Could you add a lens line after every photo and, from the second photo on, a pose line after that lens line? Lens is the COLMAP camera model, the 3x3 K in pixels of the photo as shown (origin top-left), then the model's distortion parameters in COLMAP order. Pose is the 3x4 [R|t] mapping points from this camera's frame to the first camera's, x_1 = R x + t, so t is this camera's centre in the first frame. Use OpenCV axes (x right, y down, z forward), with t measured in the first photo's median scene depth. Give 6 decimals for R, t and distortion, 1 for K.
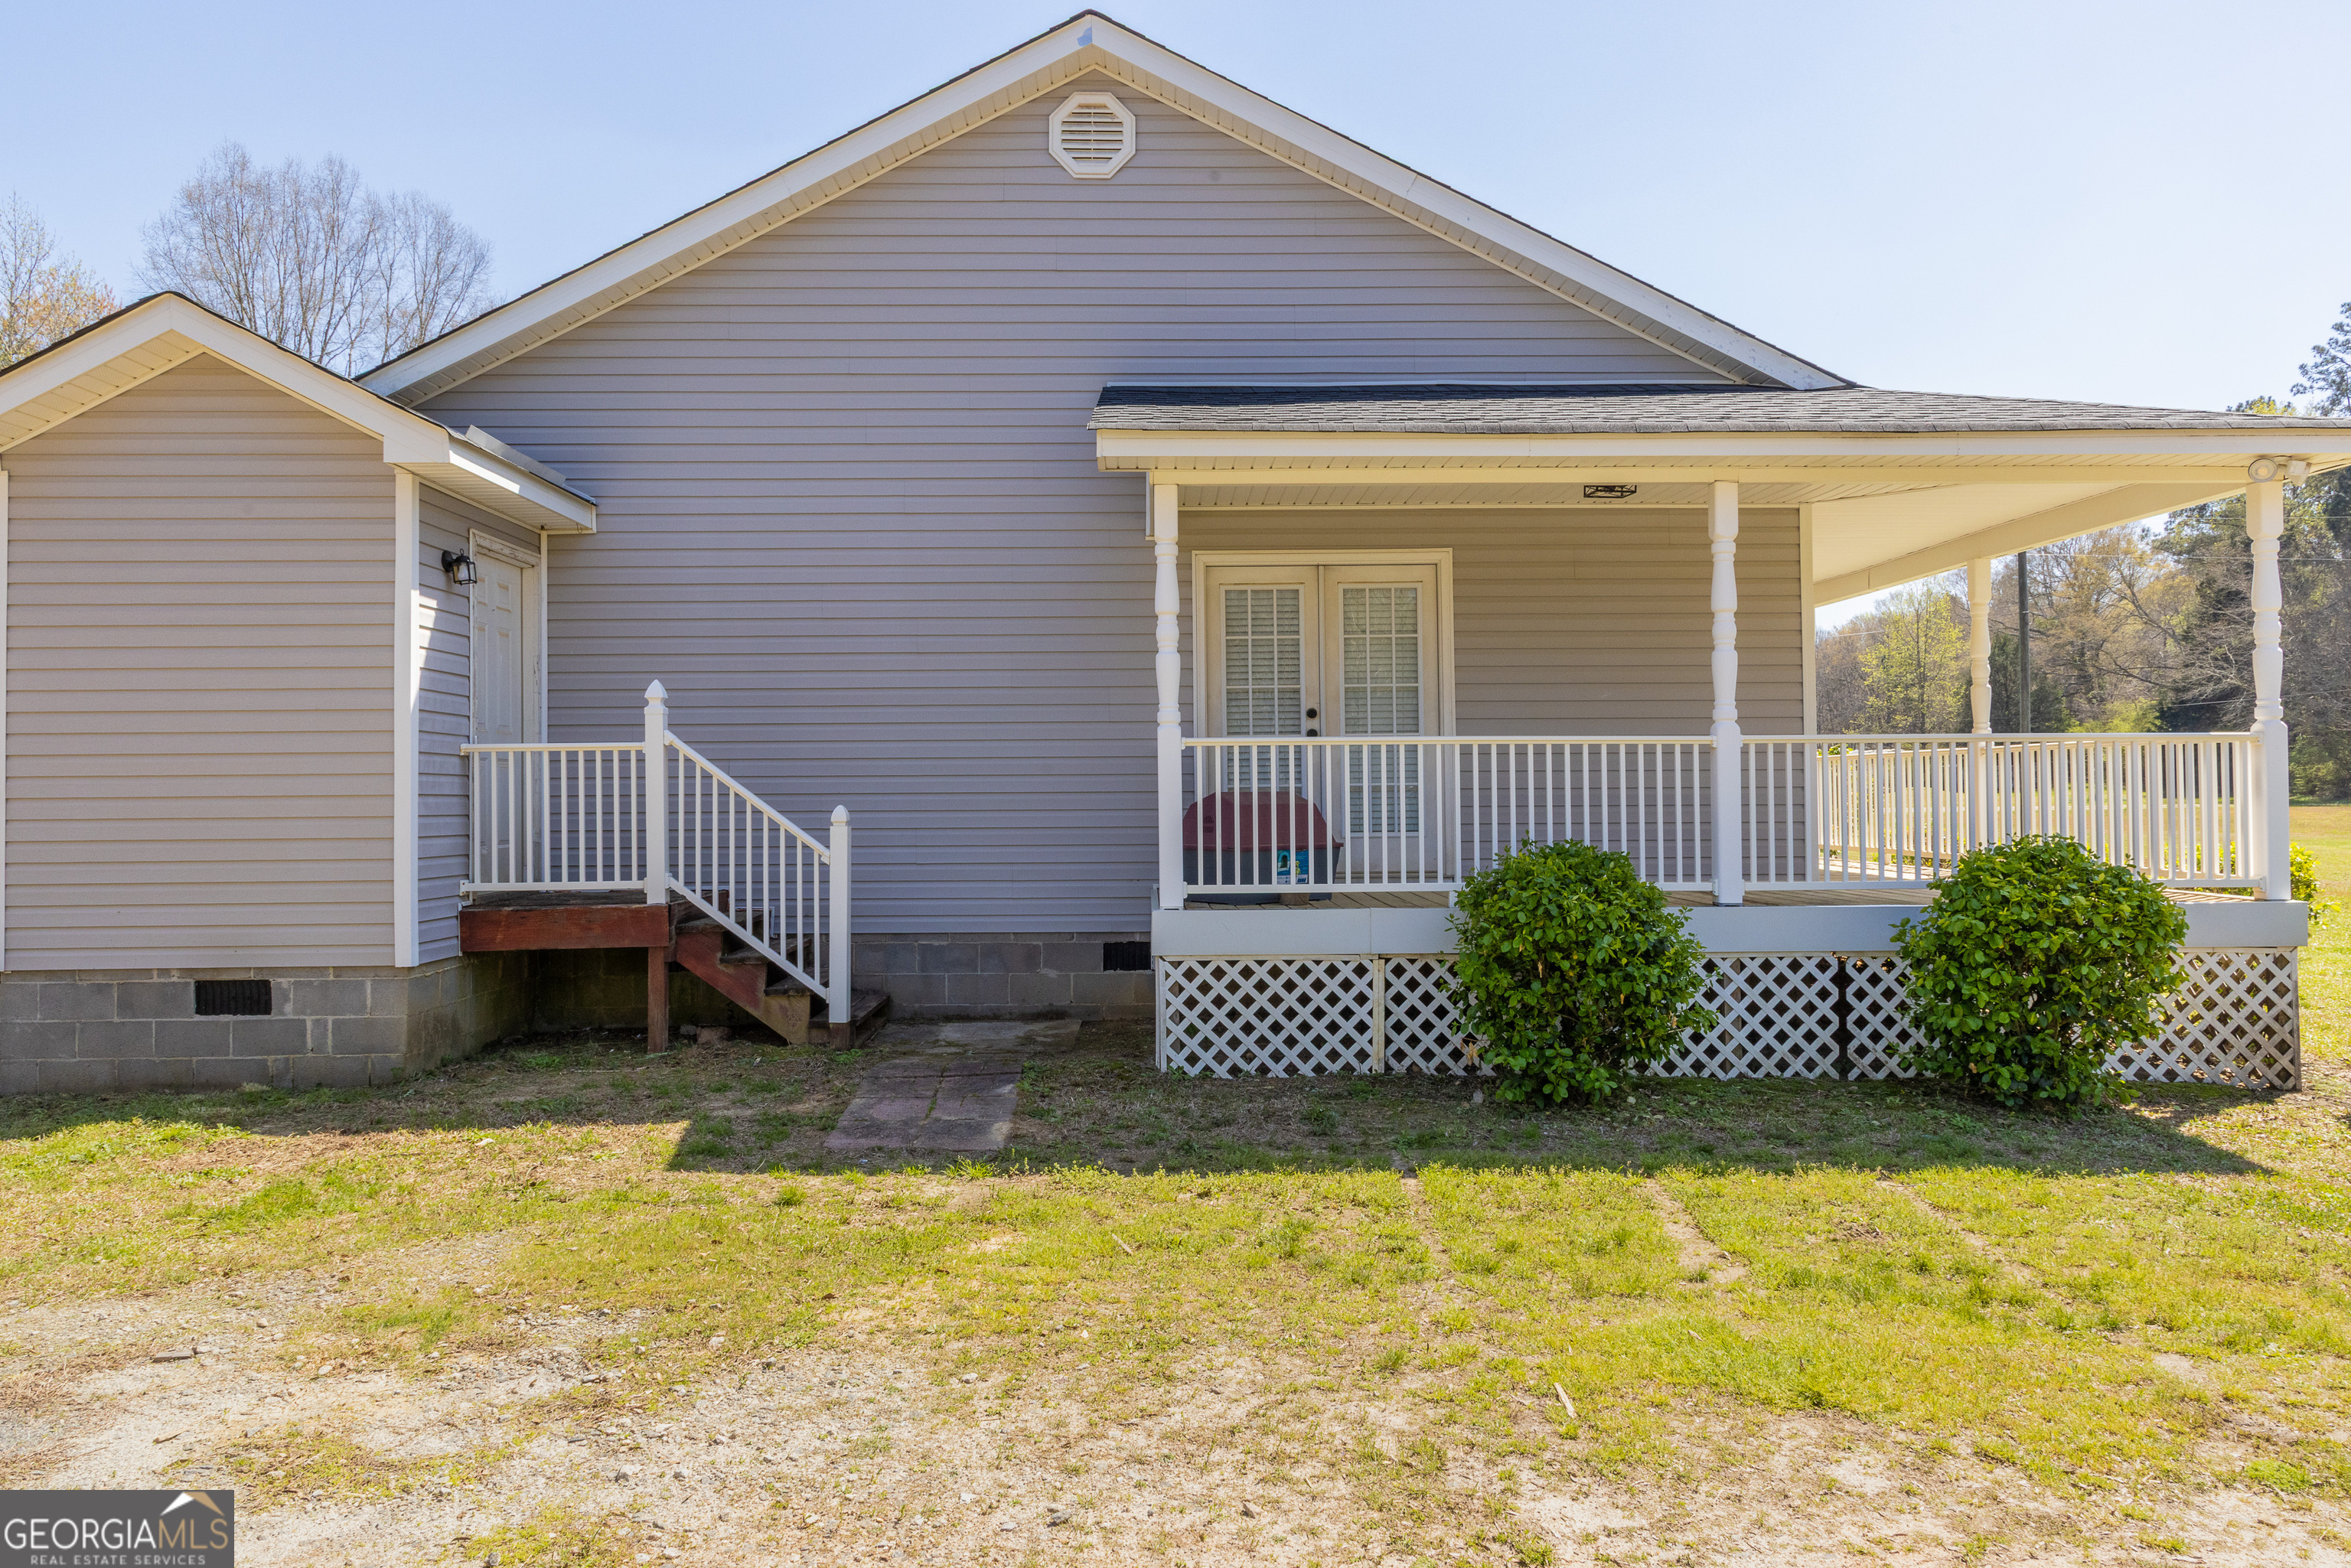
lens RADIAL K [[1602.1, 0, 1176.3], [0, 1602.1, 781.2], [0, 0, 1]] dist [0.001971, 0.001017]
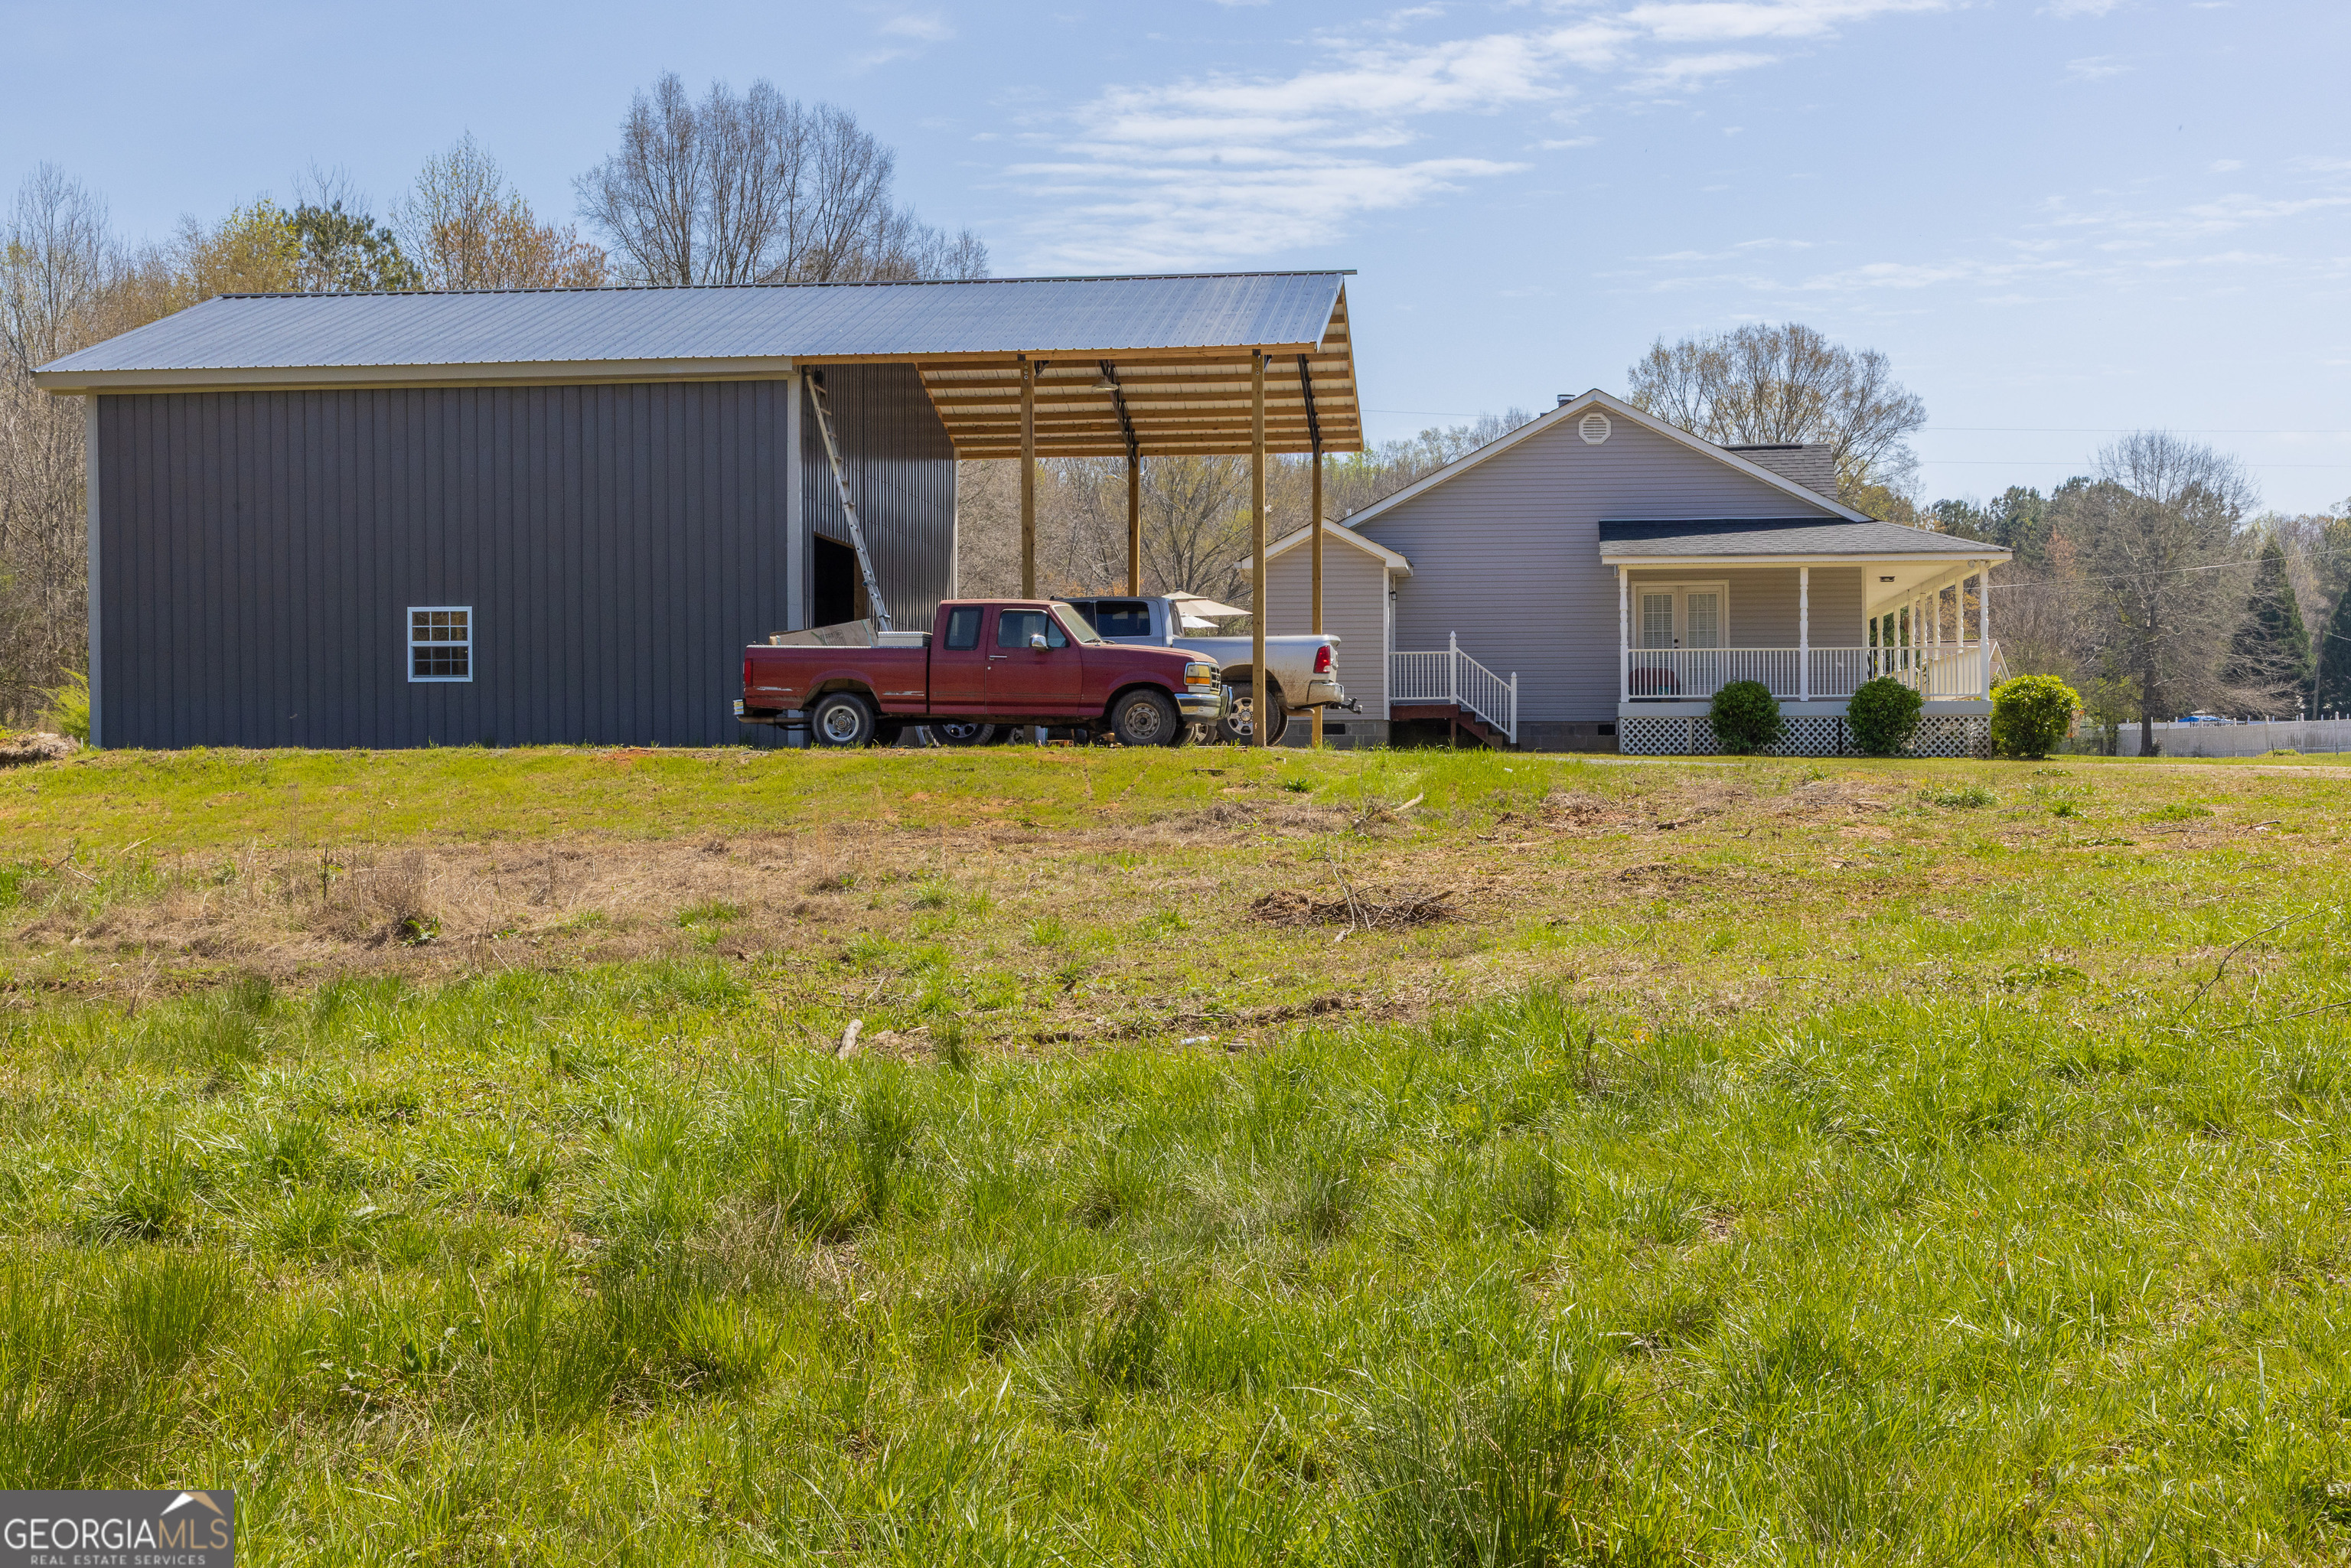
lens RADIAL K [[3031.8, 0, 1173.6], [0, 3031.8, 783.8], [0, 0, 1]] dist [-0.005522, 0.000000]
pose [[0.990532, 0.002512, -0.137257, -0.060367], [-0.001248, 0.999956, 0.009299, 0.174159], [0.137274, -0.009040, 0.990492, -4.768780]]
